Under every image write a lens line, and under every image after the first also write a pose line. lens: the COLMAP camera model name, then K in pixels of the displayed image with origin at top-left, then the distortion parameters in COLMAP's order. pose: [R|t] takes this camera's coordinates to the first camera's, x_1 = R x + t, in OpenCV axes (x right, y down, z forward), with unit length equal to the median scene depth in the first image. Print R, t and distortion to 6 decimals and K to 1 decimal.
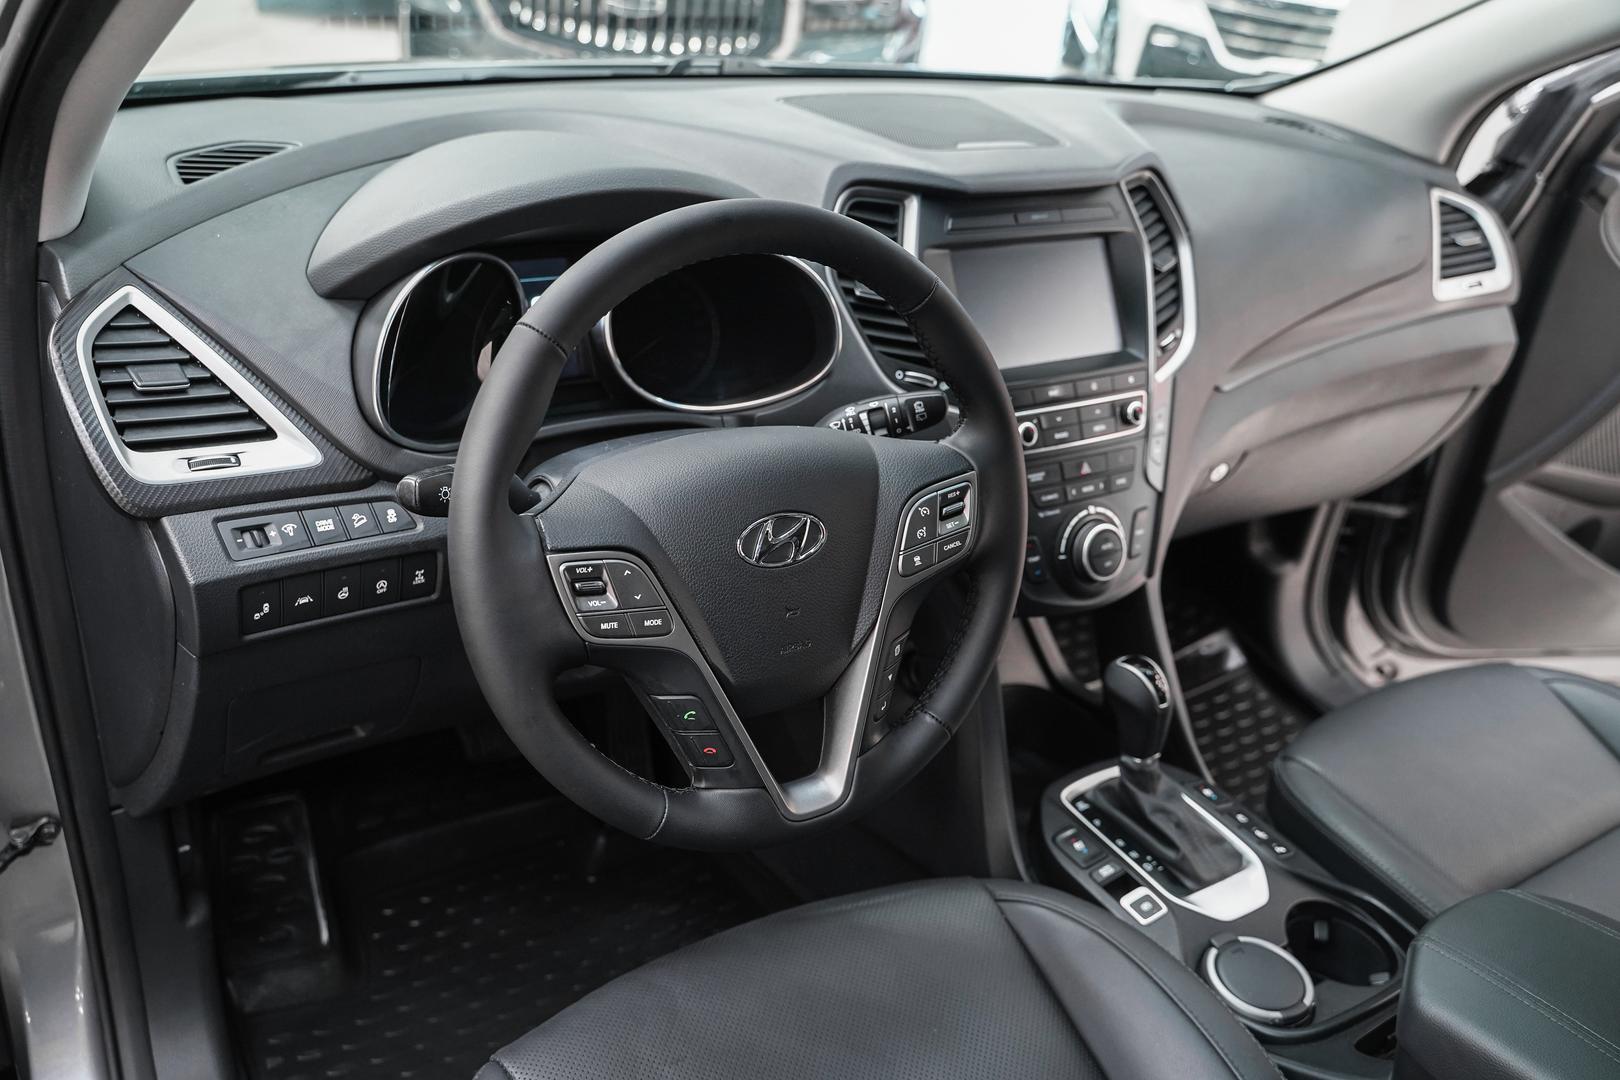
lens RADIAL K [[1299.6, 0, 816.9], [0, 1299.6, 560.7], [0, 0, 1]] dist [-0.018894, 0.023723]
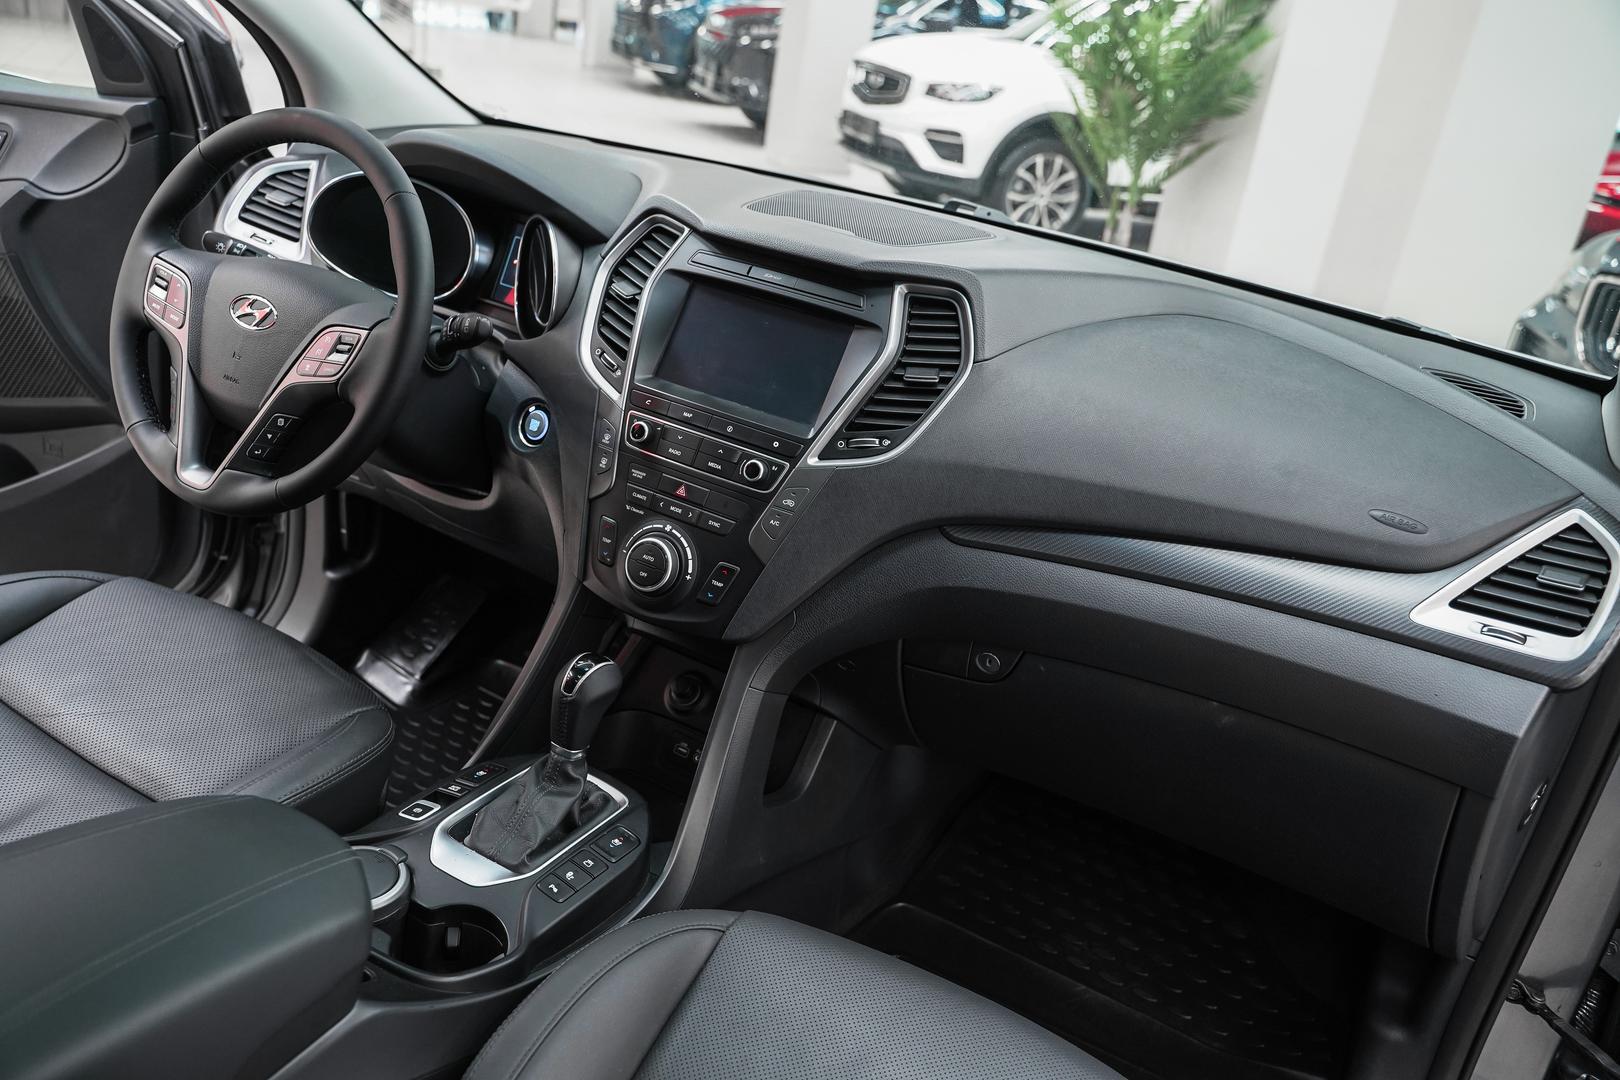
lens RADIAL K [[1299.6, 0, 813.0], [0, 1299.6, 540.0], [0, 0, 1]] dist [-0.018894, 0.023723]
pose [[0.468201, 0.309411, -0.827679, 1.121602], [-0.520541, 0.853482, 0.024598, -0.115526], [0.714020, 0.419324, 0.560662, 0.479775]]
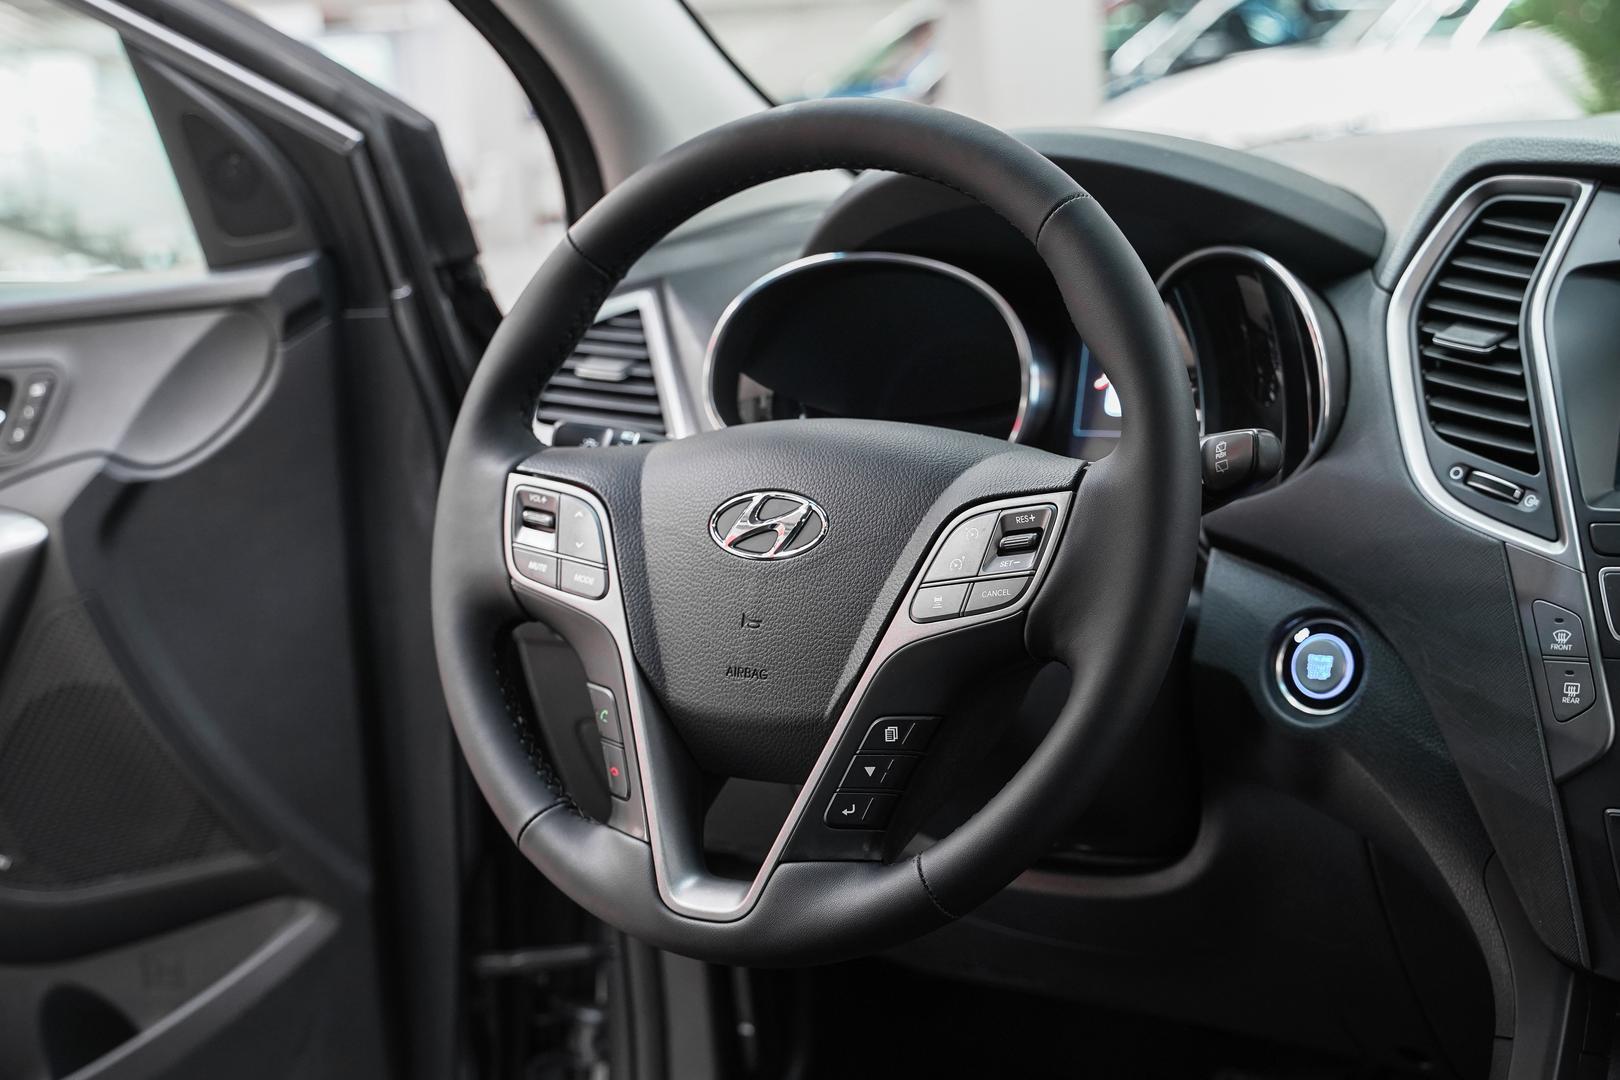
lens RADIAL K [[2273.7, 0, 796.7], [0, 2273.7, 511.5], [0, 0, 1]] dist [0.007126, 0.000000]
pose [[0.411404, 0.023229, -0.911157, 0.778231], [-0.344895, 0.929308, -0.132035, 0.095013], [0.843679, 0.368574, 0.390333, 0.335754]]
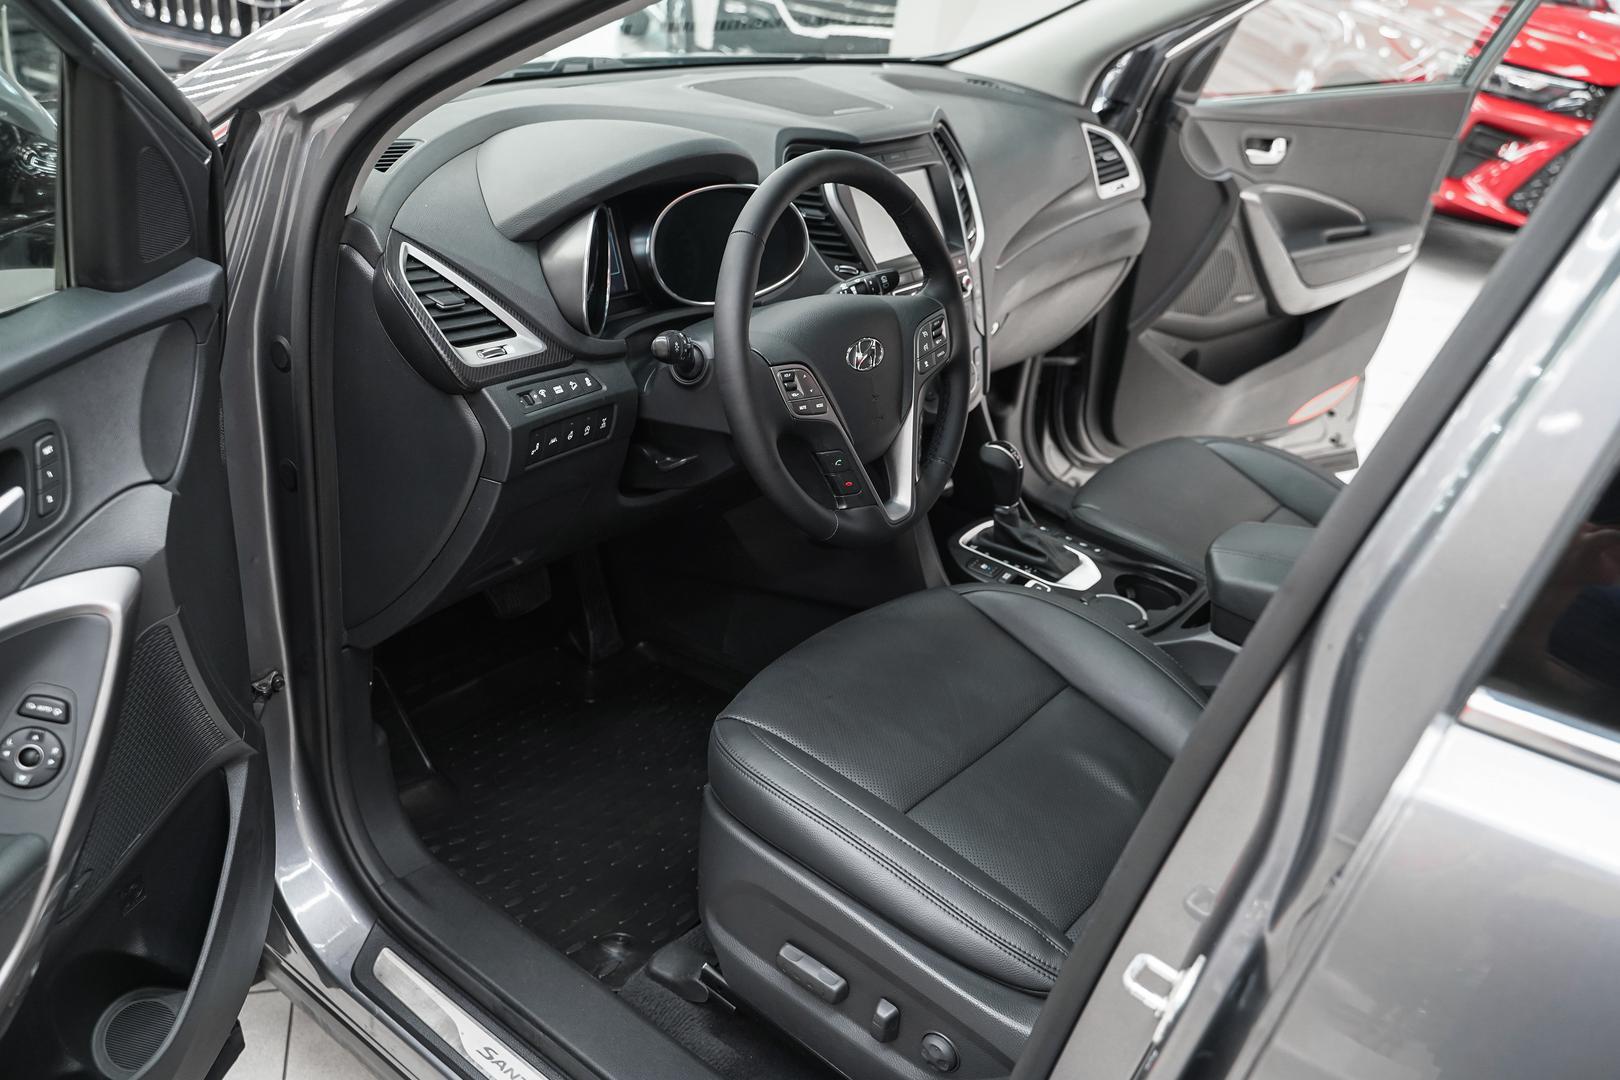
lens RADIAL K [[1299.6, 0, 824.8], [0, 1299.6, 559.2], [0, 0, 1]] dist [-0.018894, 0.023723]
pose [[0.937946, -0.165216, 0.304895, -0.416769], [0.158099, 0.986252, 0.048070, 0.102625], [-0.308646, 0.003117, 0.951172, -0.377432]]
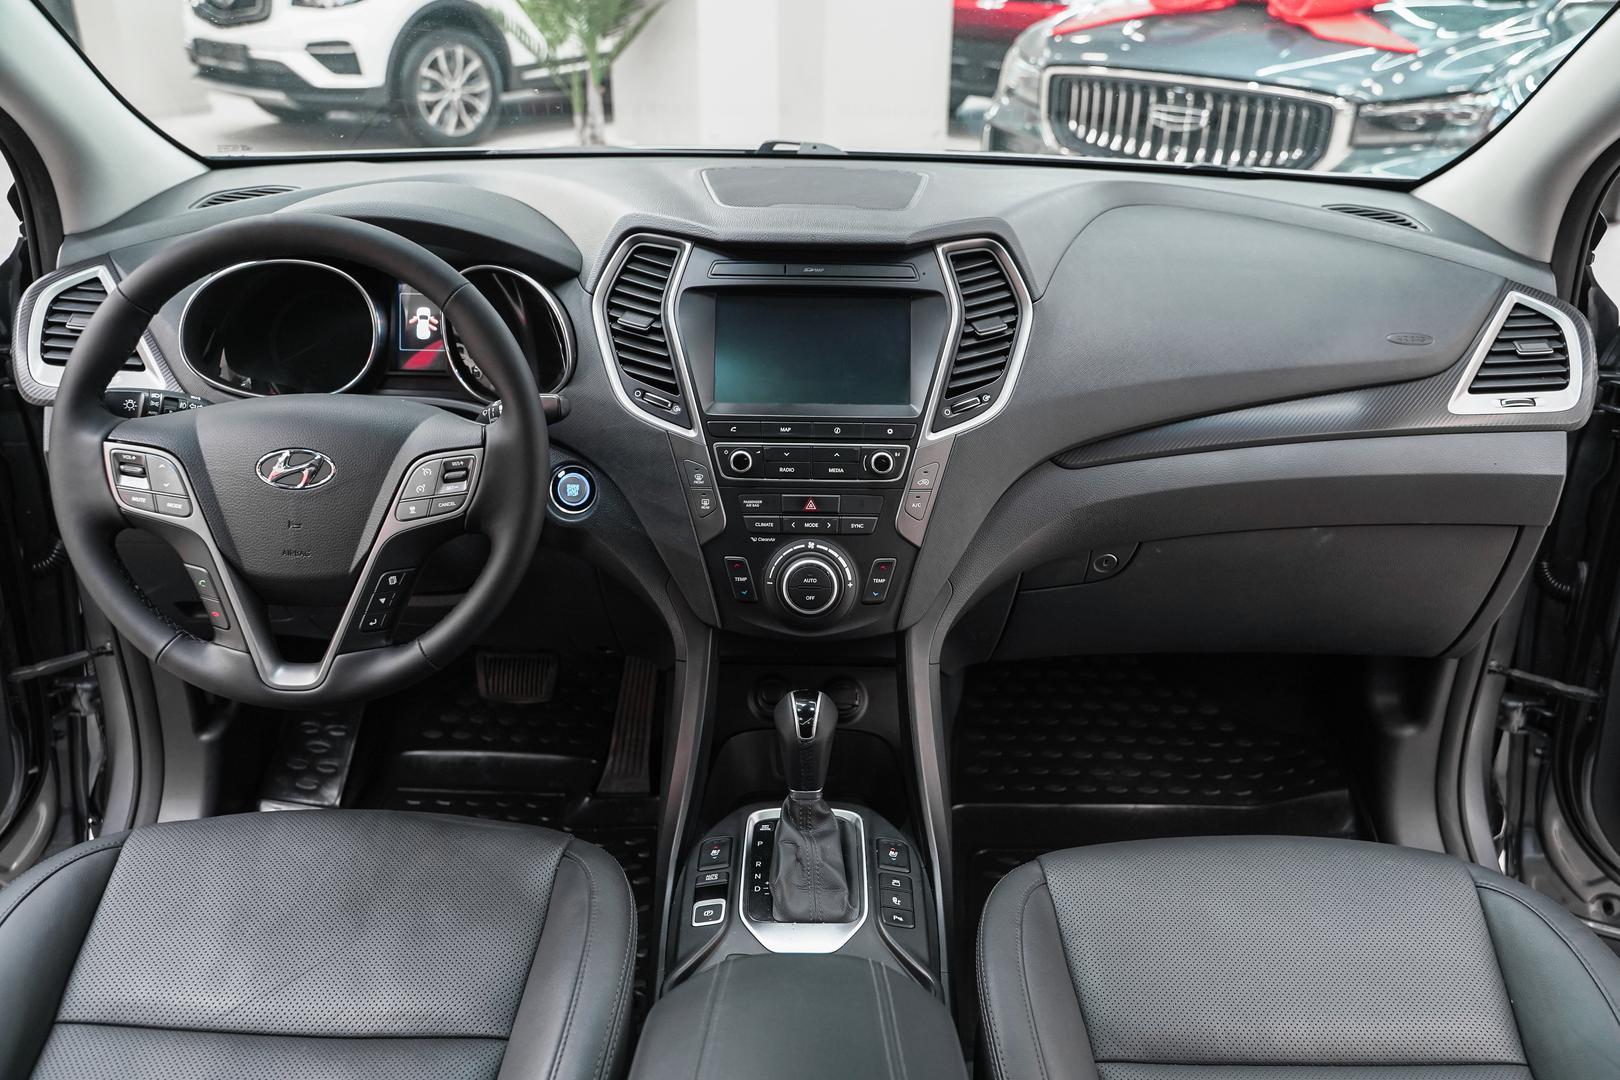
lens RADIAL K [[1299.6, 0, 811.4], [0, 1299.6, 545.2], [0, 0, 1]] dist [-0.018894, 0.023723]
pose [[0.840159, 0.153816, -0.520071, 0.738841], [-0.204668, 0.977956, -0.041396, 0.004163], [0.502239, 0.141222, 0.853119, 0.102111]]
